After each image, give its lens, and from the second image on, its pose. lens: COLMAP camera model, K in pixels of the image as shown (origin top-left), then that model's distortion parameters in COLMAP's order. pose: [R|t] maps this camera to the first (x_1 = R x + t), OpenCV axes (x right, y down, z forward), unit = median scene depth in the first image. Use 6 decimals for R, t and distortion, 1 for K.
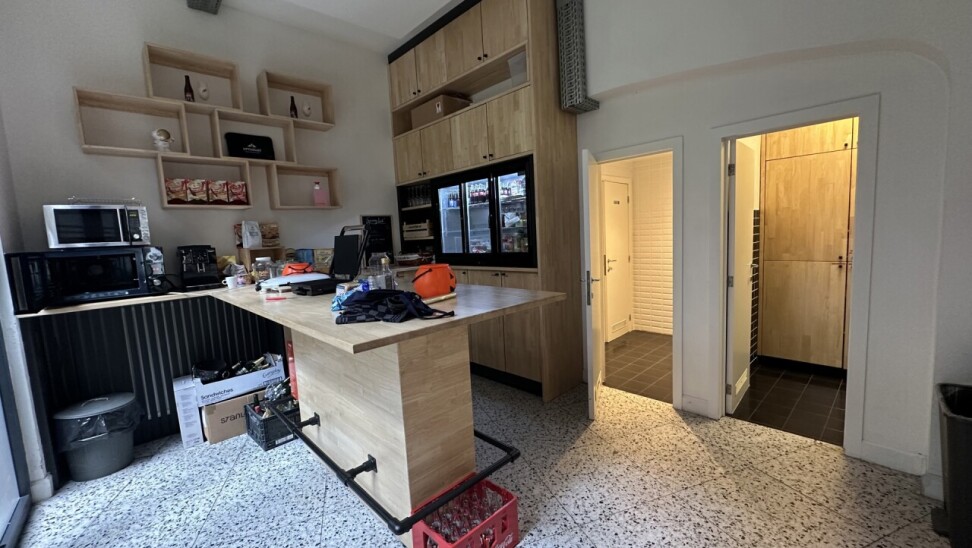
lens RADIAL K [[390.5, 0, 486.8], [0, 390.5, 274.3], [0, 0, 1]] dist [-0.002980, 0.000517]
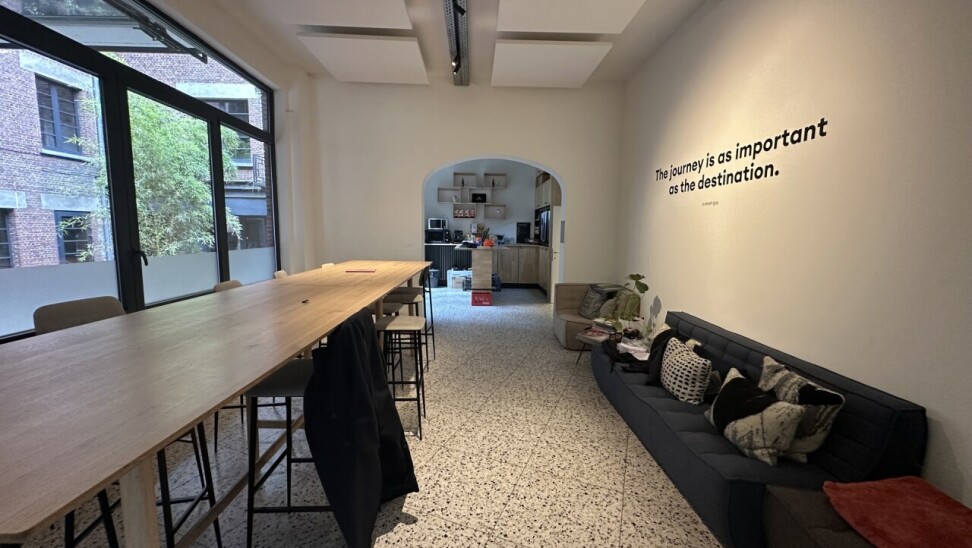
lens RADIAL K [[390.5, 0, 486.8], [0, 390.5, 274.3], [0, 0, 1]] dist [-0.002980, 0.000517]
pose [[0.735053, 0.131787, -0.665079, 1.550596], [-0.120995, 0.990679, 0.062580, 0.053146], [0.667127, 0.034471, 0.744146, -1.189423]]
